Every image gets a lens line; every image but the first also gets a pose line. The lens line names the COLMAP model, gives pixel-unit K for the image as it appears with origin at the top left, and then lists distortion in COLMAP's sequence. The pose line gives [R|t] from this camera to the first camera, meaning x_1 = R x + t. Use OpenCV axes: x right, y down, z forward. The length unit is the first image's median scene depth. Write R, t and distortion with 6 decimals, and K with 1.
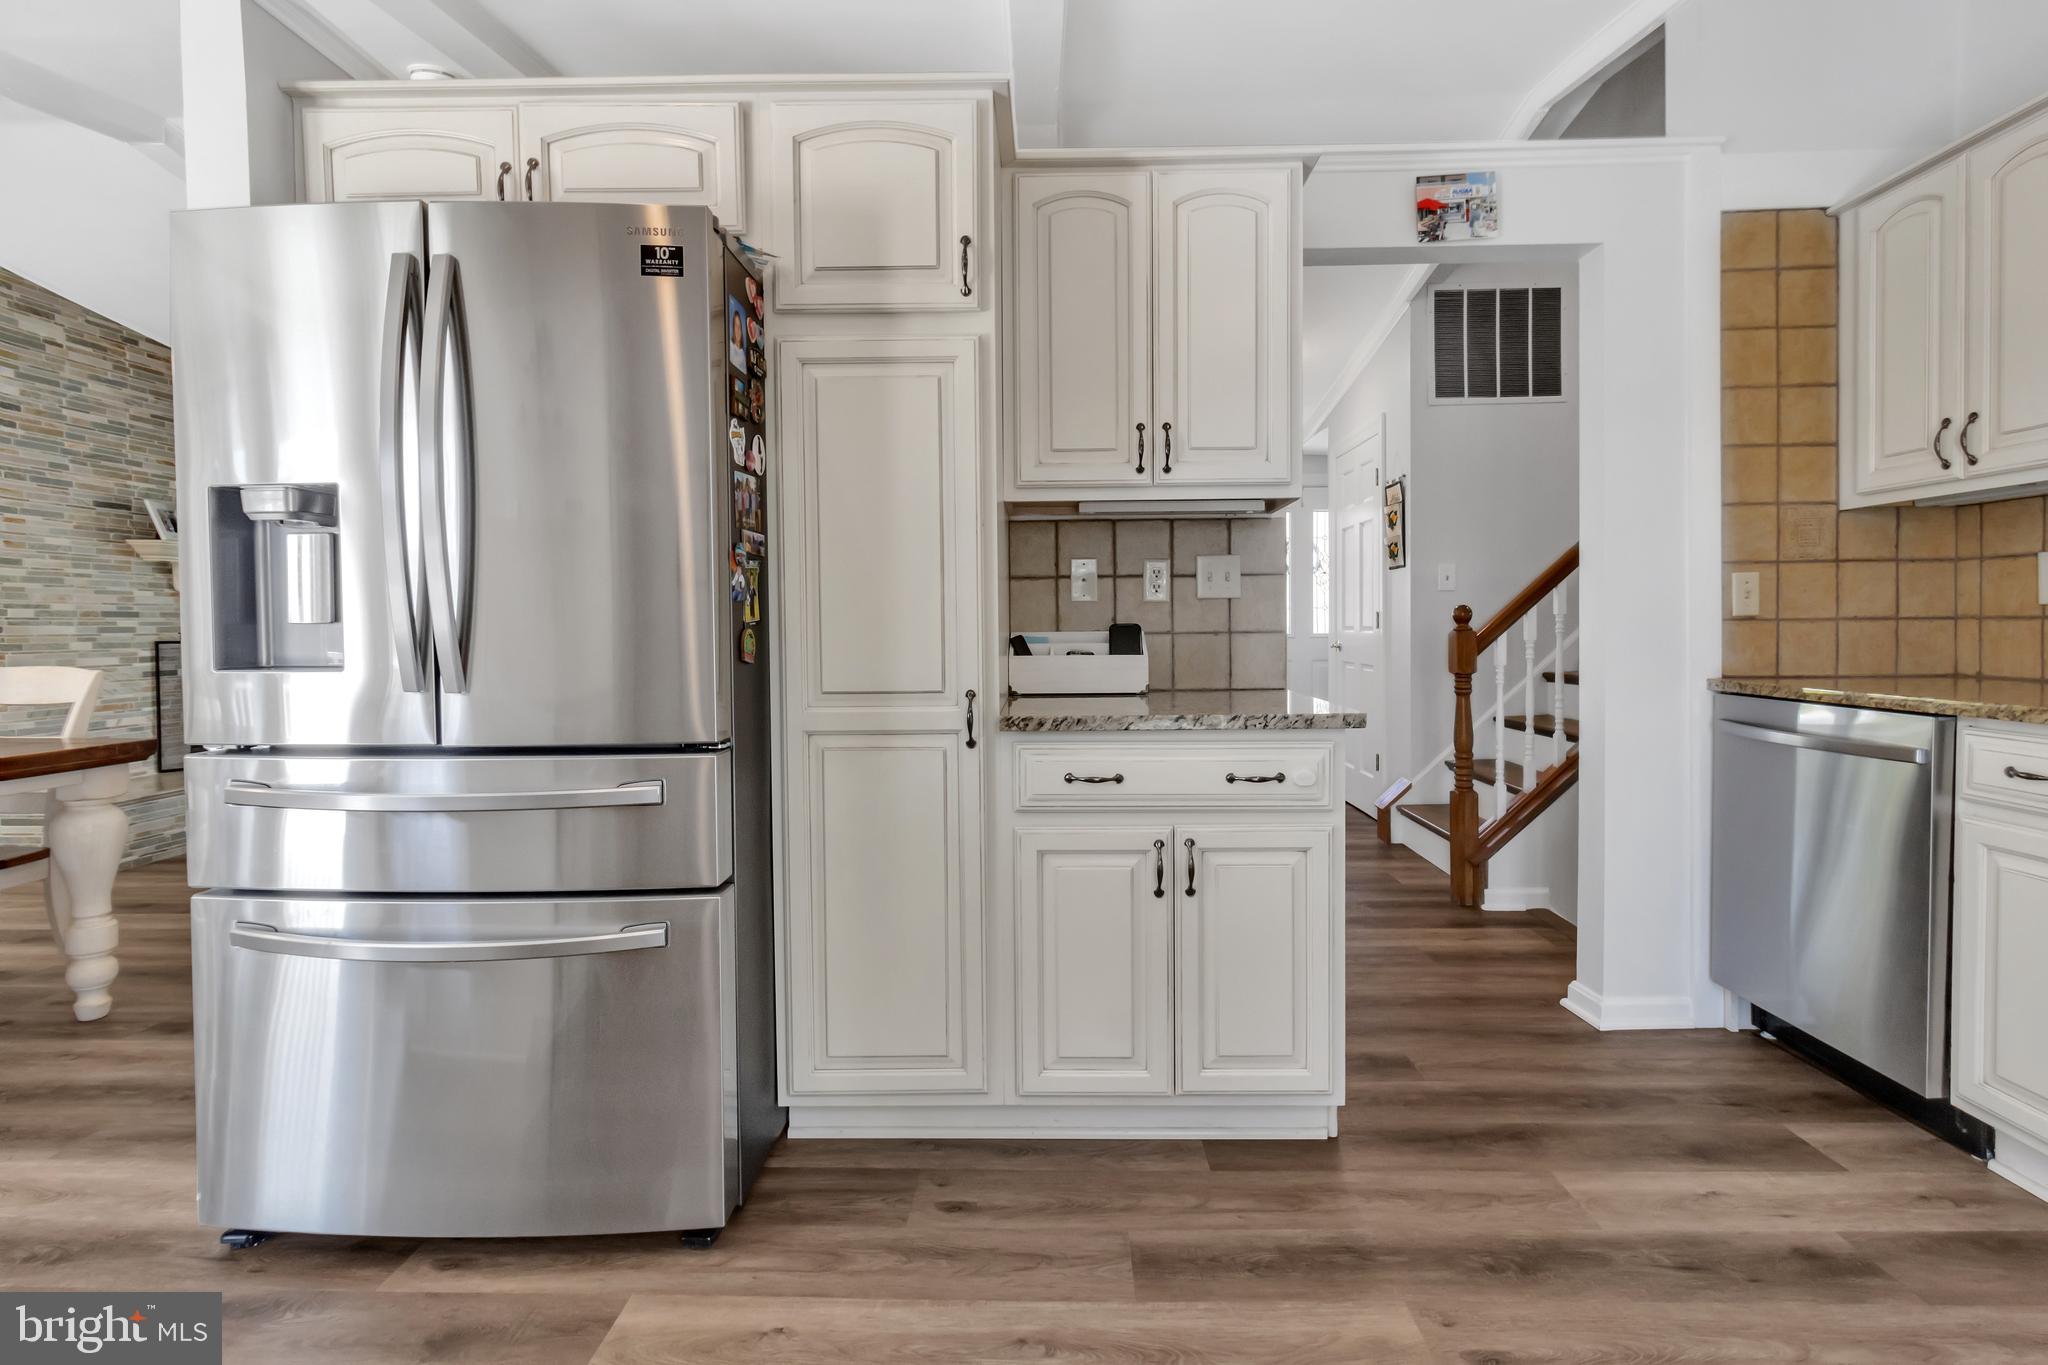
lens RADIAL K [[937.7, 0, 1032.6], [0, 937.7, 650.8], [0, 0, 1]] dist [0.000506, 0.000245]
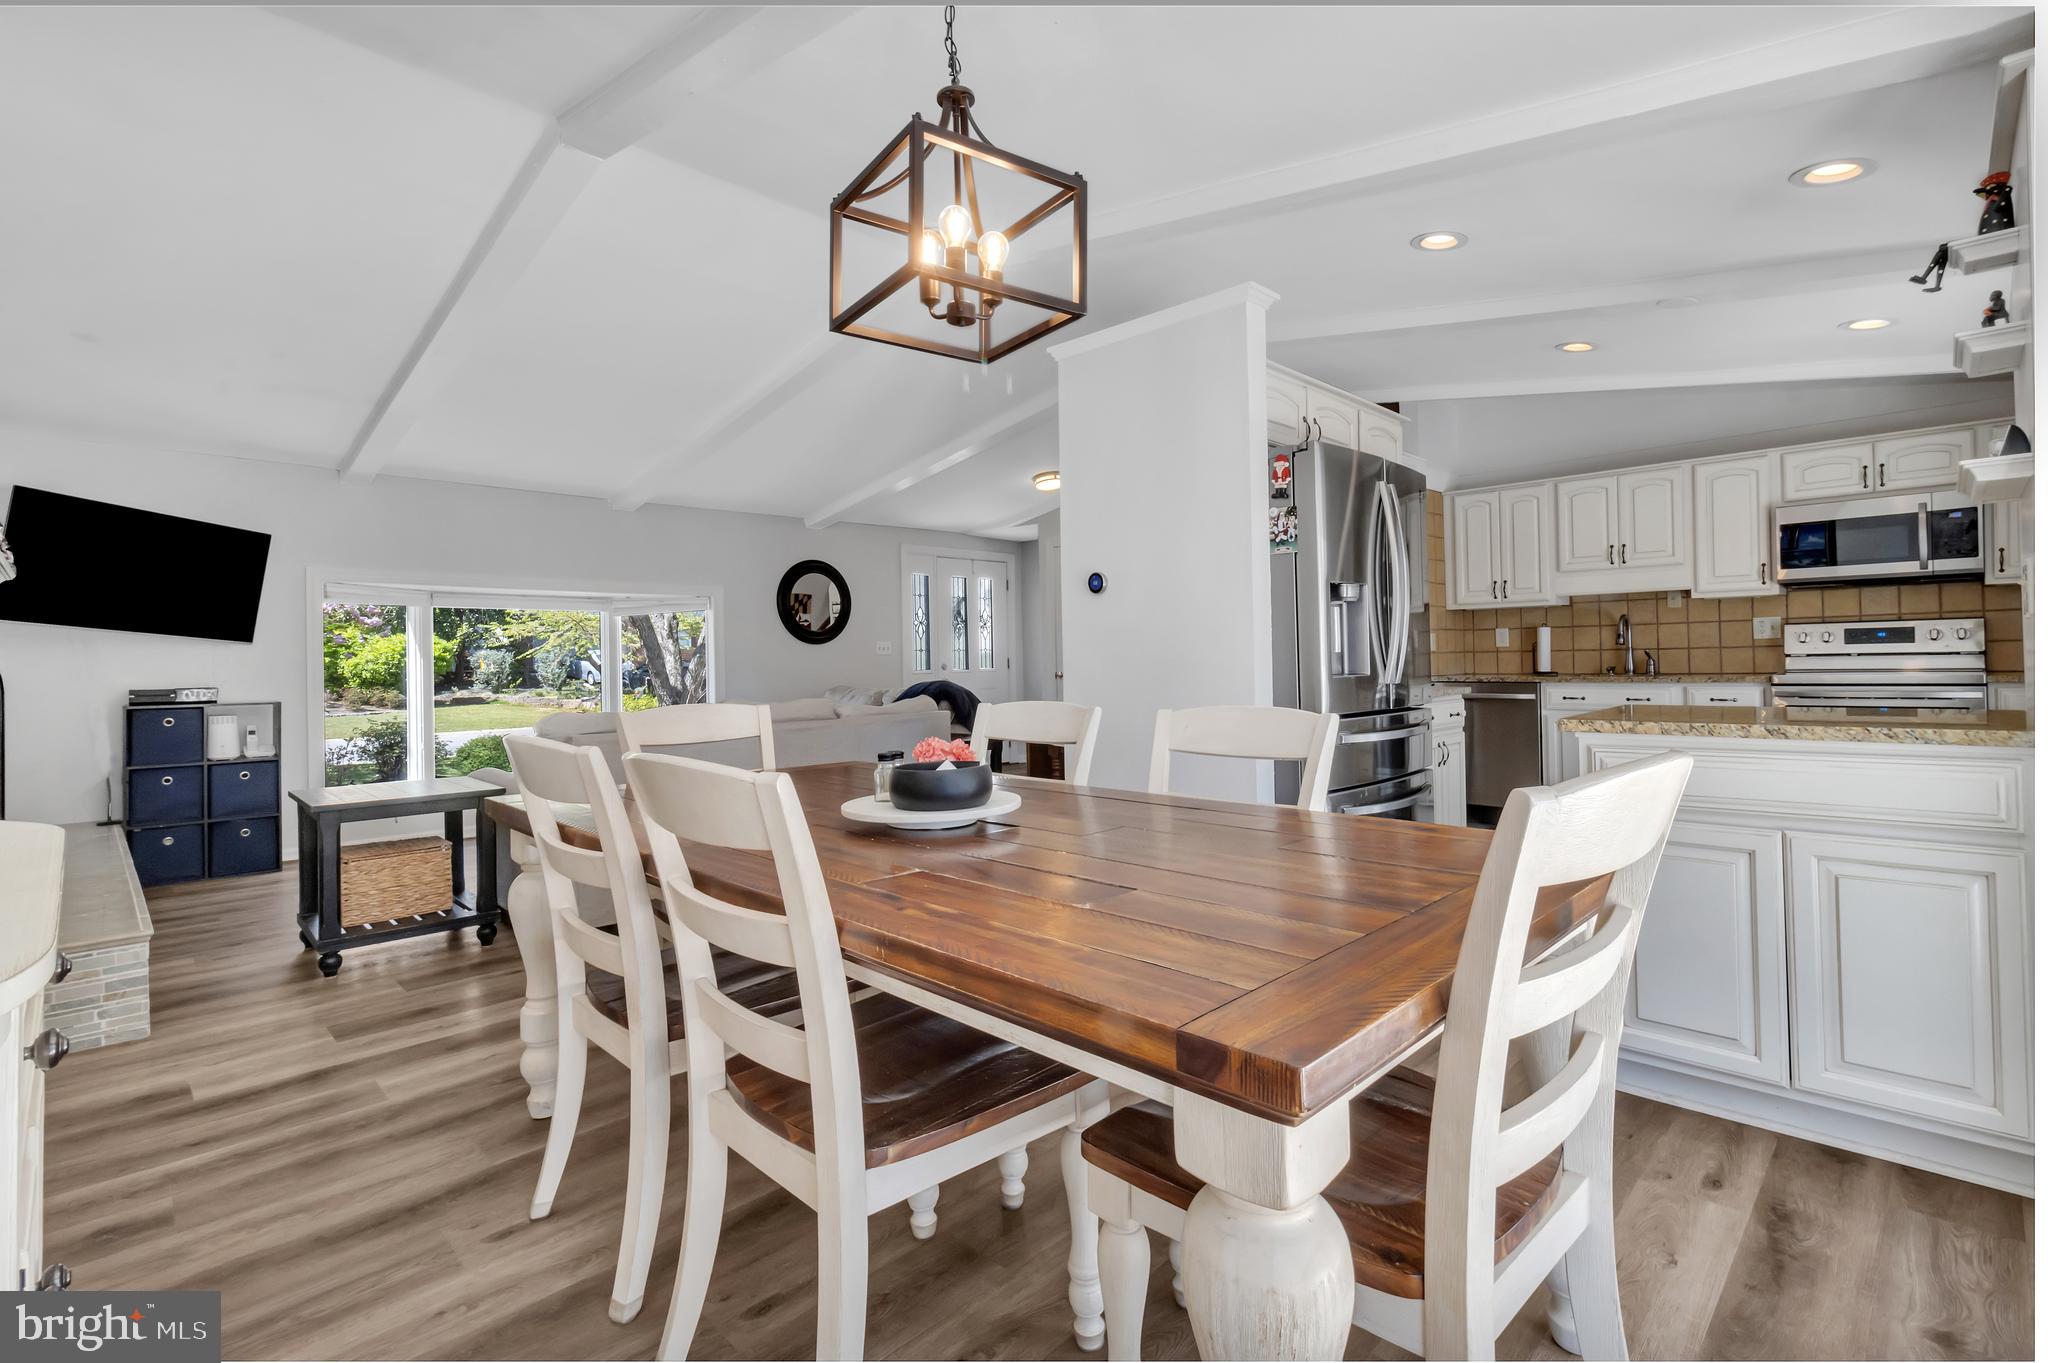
lens RADIAL K [[937.7, 0, 1021.0], [0, 937.7, 650.3], [0, 0, 1]] dist [0.000506, 0.000245]
pose [[0.674012, 0.018059, 0.738500, -2.379582], [0.024909, 0.998577, -0.047153, 0.067970], [-0.738301, 0.050177, 0.672603, 0.192924]]
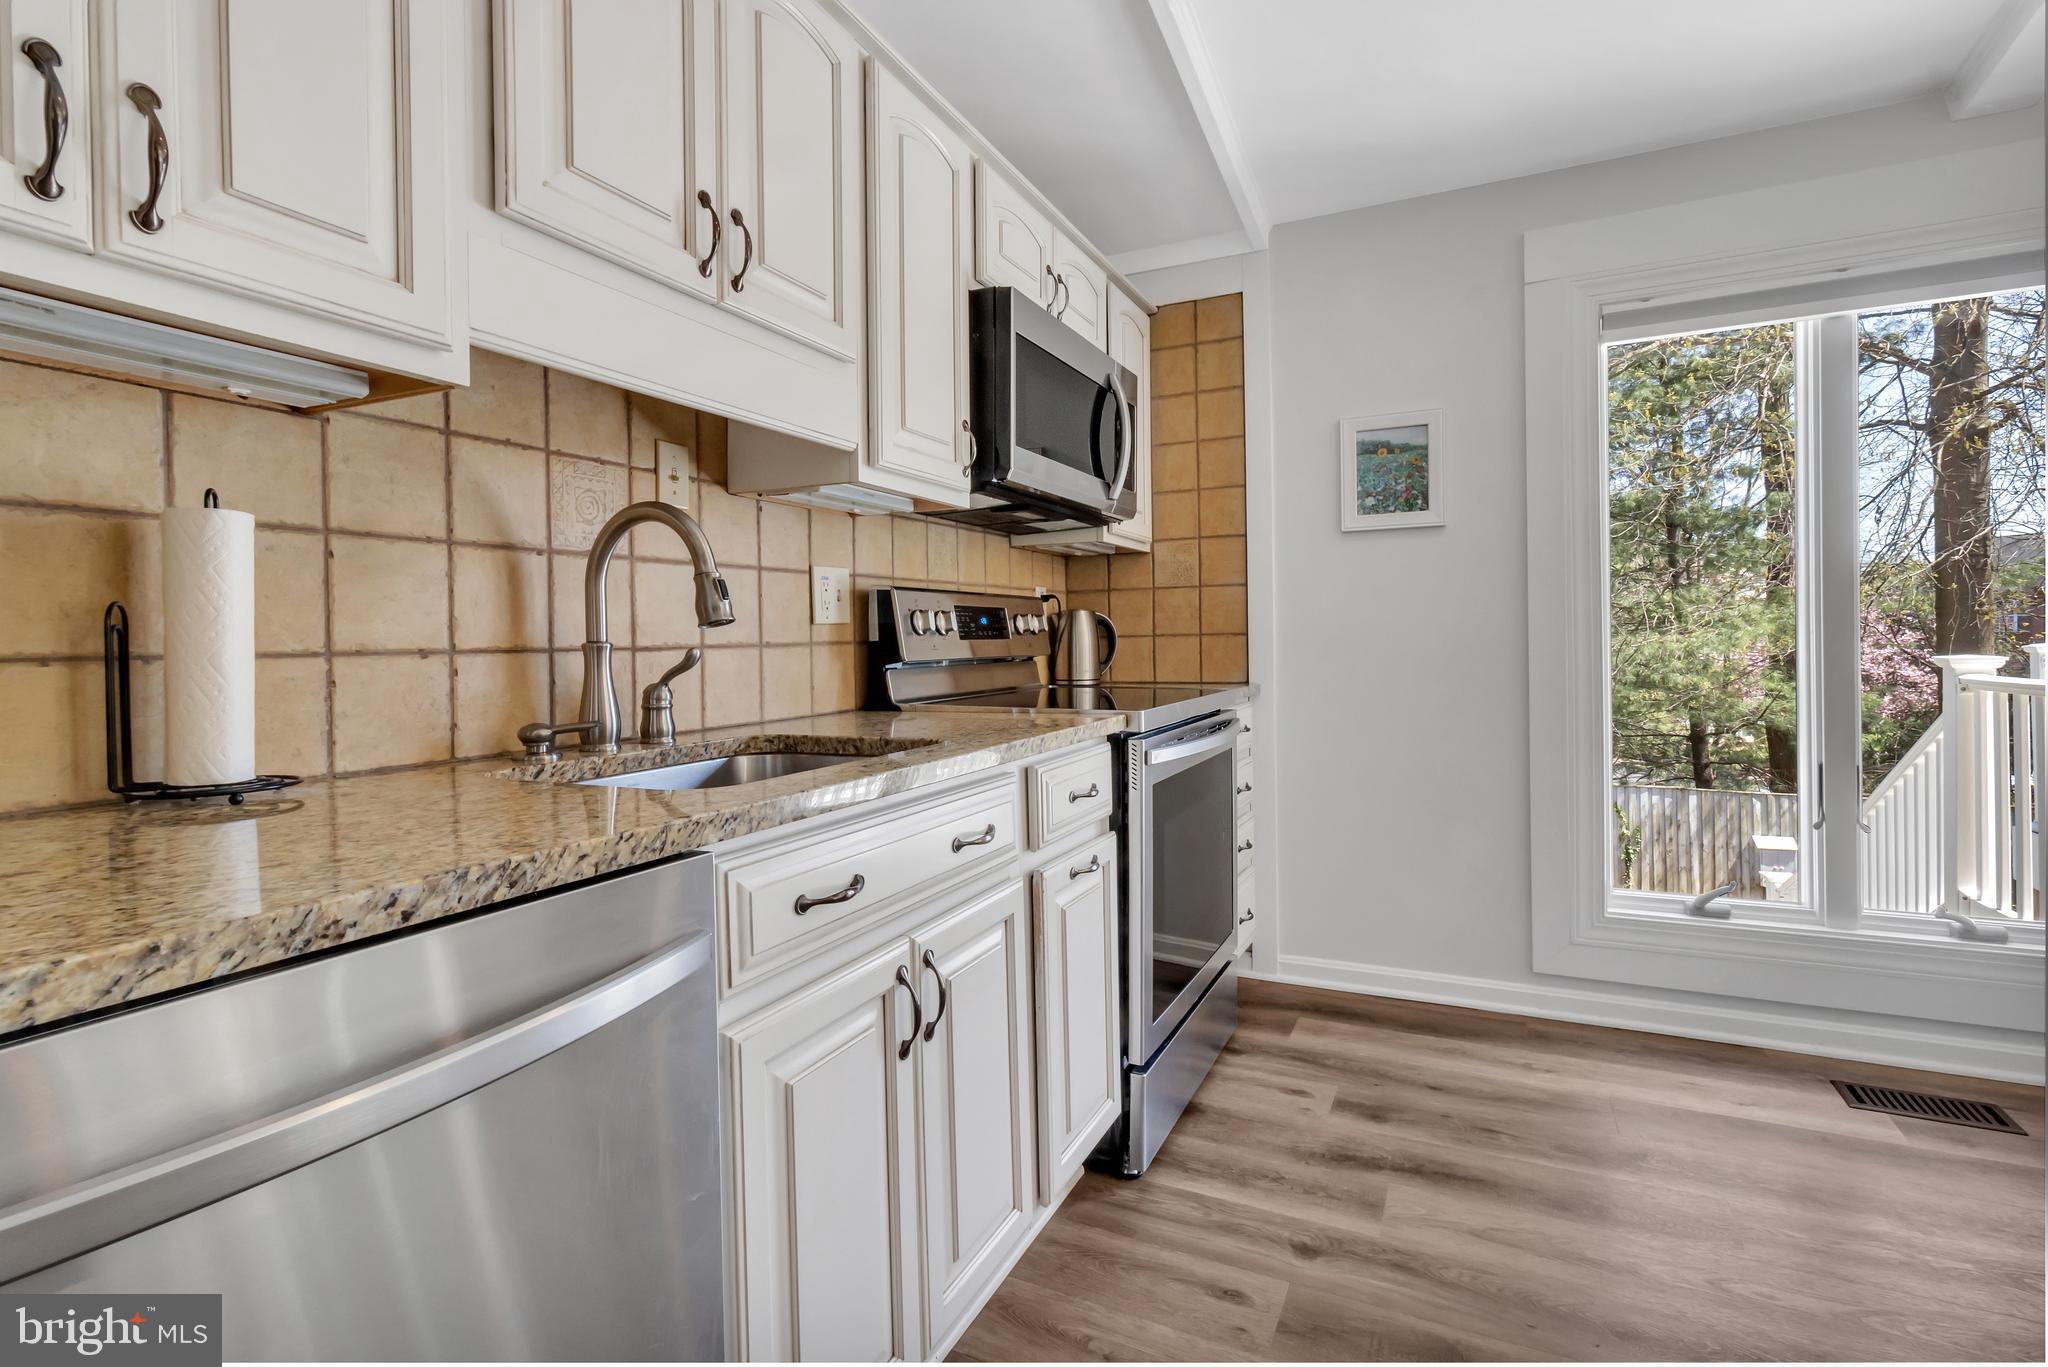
lens RADIAL K [[937.7, 0, 1027.8], [0, 937.7, 653.7], [0, 0, 1]] dist [0.000506, 0.000245]
pose [[-0.908118, 0.026358, 0.417884, 0.610883], [0.043950, 0.998504, 0.032529, -0.036062], [-0.416402, 0.047906, -0.907918, 1.339951]]
